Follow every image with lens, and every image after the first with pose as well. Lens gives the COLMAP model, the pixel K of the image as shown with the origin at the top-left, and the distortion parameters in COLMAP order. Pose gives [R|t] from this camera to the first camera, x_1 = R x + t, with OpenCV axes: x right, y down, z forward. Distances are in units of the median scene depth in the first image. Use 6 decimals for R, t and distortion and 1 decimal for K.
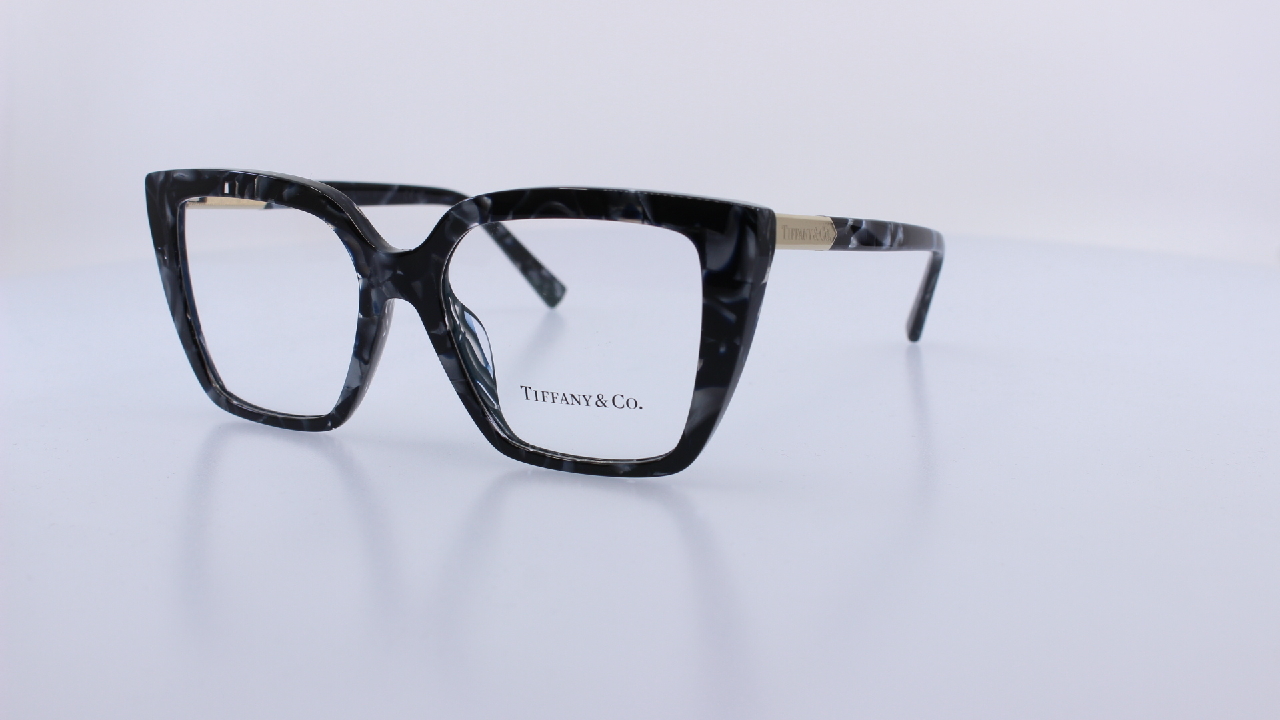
lens RADIAL K [[1635.0, 0, 640.0], [0, 1635.0, 360.0], [0, 0, 1]] dist [-0.043900, 0.000412]
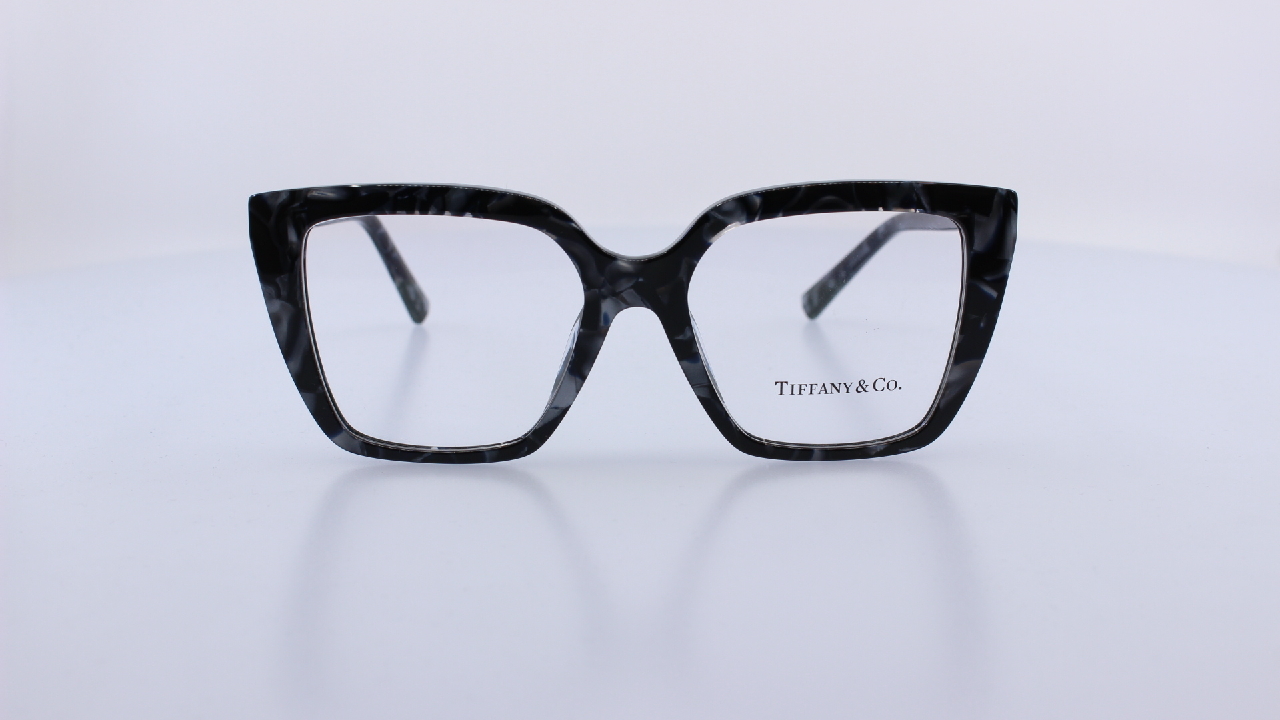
lens RADIAL K [[1635.0, 0, 640.0], [0, 1635.0, 360.0], [0, 0, 1]] dist [-0.043900, 0.000412]
pose [[0.867551, -0.100433, 0.487102, -0.627503], [0.102643, 0.994470, 0.022232, -0.028144], [-0.486641, 0.030710, 0.873062, 0.158224]]
